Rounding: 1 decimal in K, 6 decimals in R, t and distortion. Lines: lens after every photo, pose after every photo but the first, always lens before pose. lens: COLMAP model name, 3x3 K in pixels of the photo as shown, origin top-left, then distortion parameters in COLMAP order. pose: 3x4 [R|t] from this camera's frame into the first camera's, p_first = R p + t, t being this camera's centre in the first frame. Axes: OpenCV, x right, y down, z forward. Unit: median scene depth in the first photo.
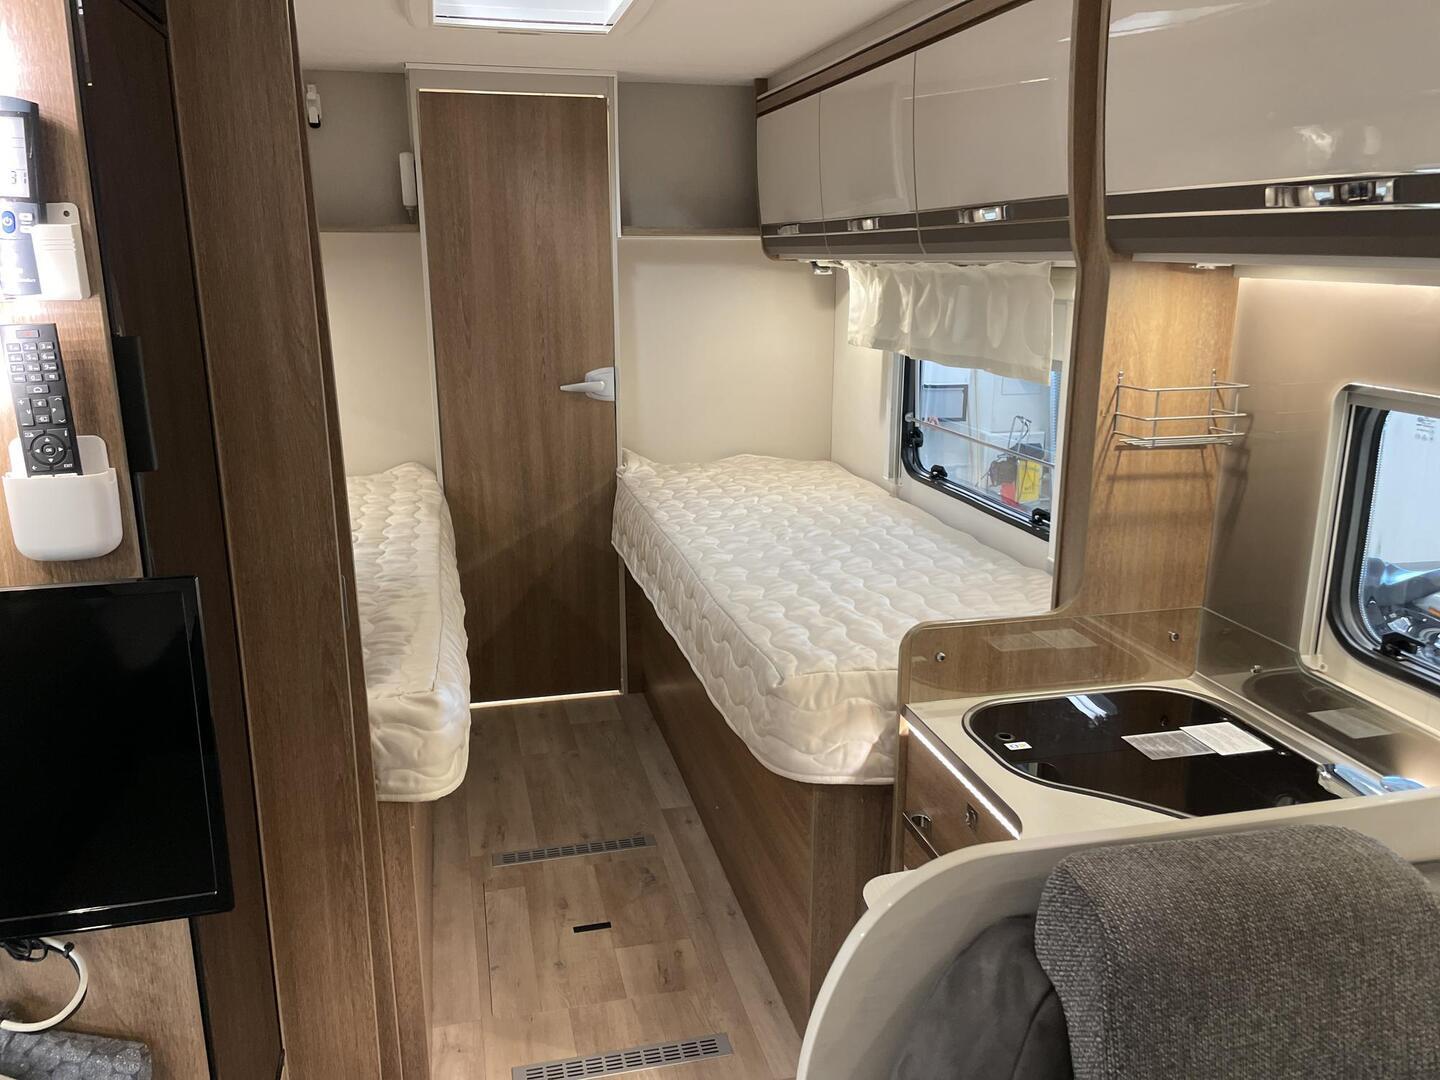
lens RADIAL K [[1112.7, 0, 714.4], [0, 1112.7, 523.1], [0, 0, 1]] dist [0.108771, -0.147707]
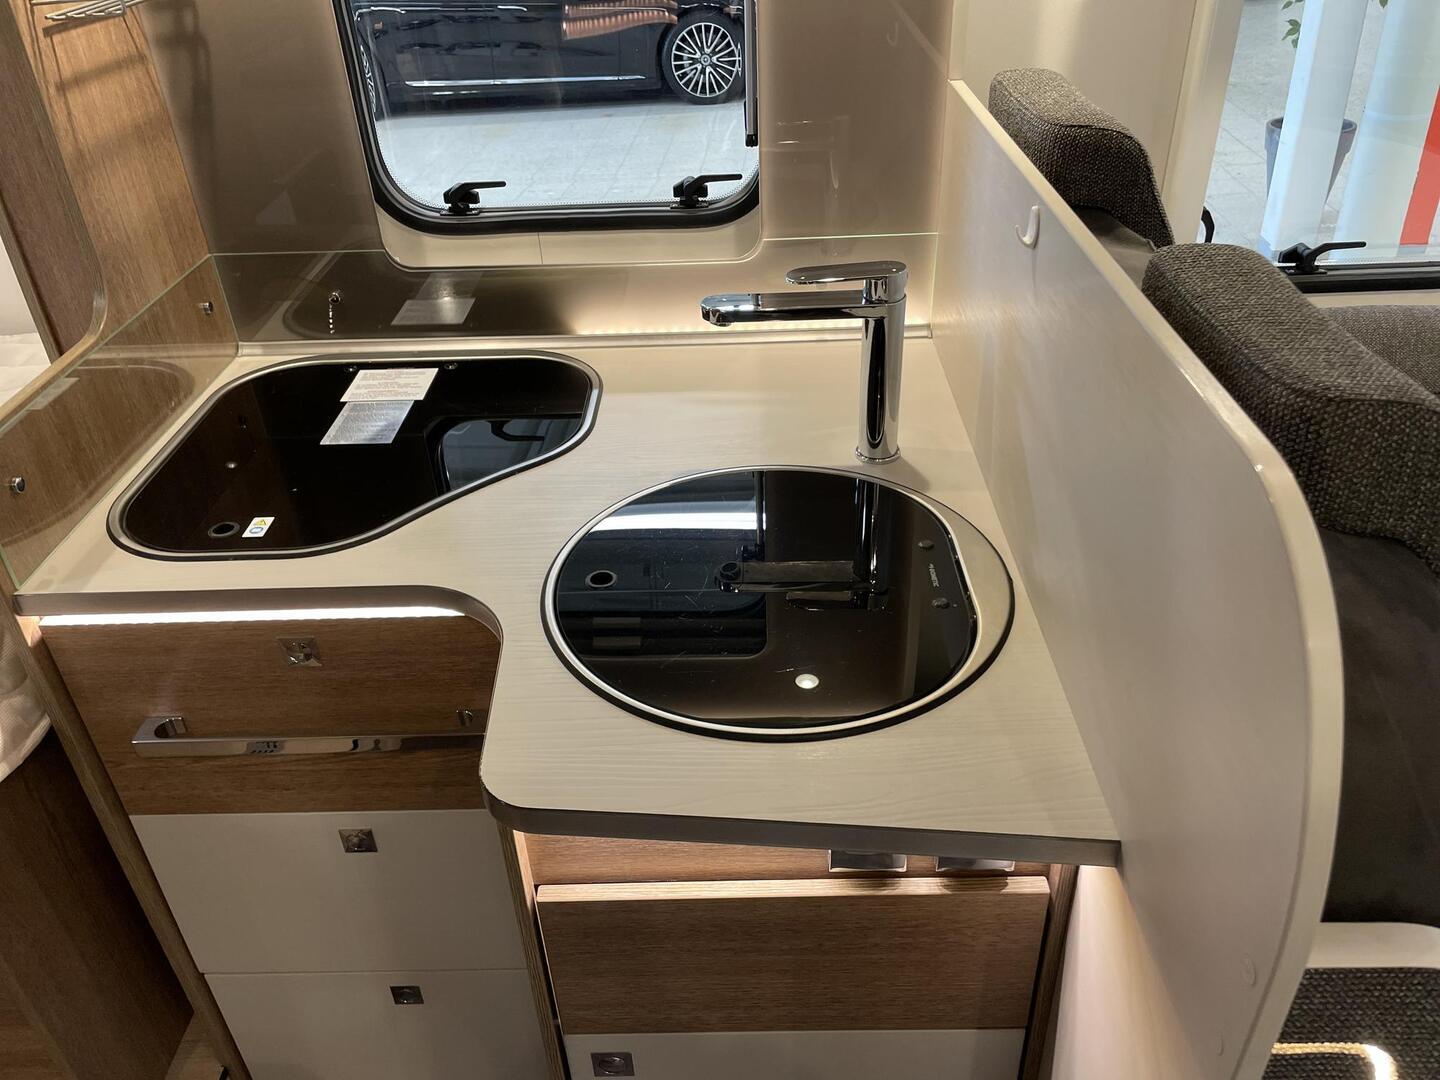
lens RADIAL K [[1118.4, 0, 720.0], [0, 1118.4, 540.0], [0, 0, 1]] dist [0.100711, -0.141624]
pose [[0.244678, -0.532915, 0.810021, -0.254663], [0.269559, 0.839867, 0.471127, -0.039224], [-0.931381, 0.103074, 0.349149, 0.695498]]
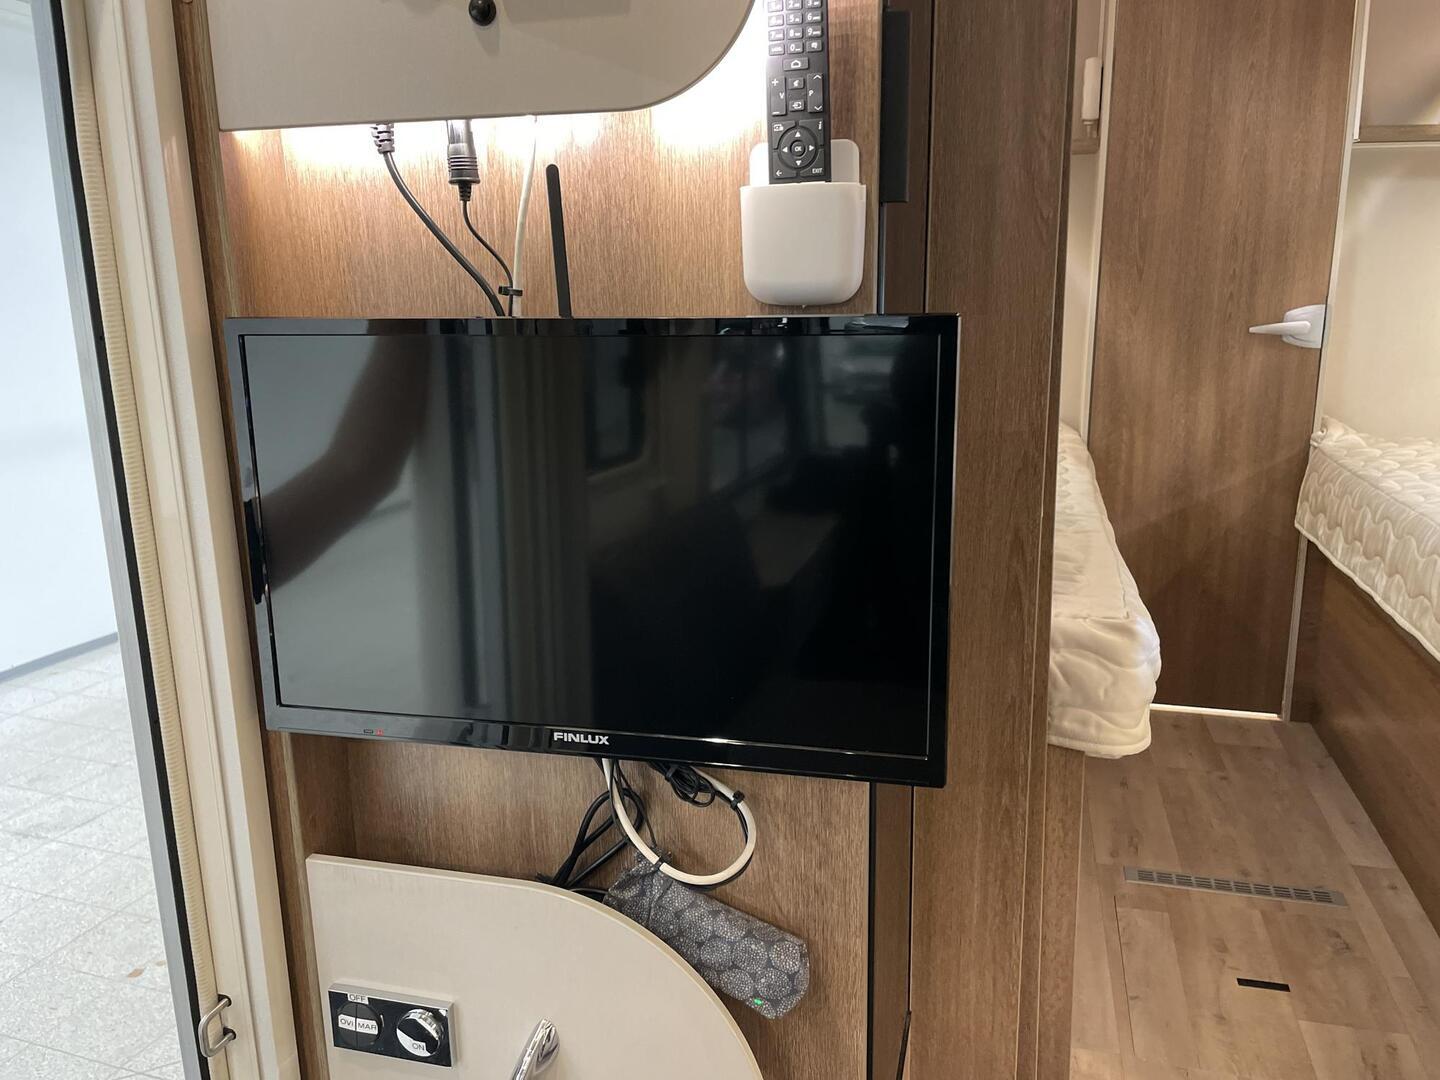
lens RADIAL K [[1118.4, 0, 720.0], [0, 1118.4, 540.0], [0, 0, 1]] dist [0.100711, -0.141624]
pose [[0.878177, 0.095959, -0.468611, -0.099055], [-0.102295, 0.994682, 0.011983, 0.082798], [0.467269, 0.037414, 0.883323, 0.120496]]
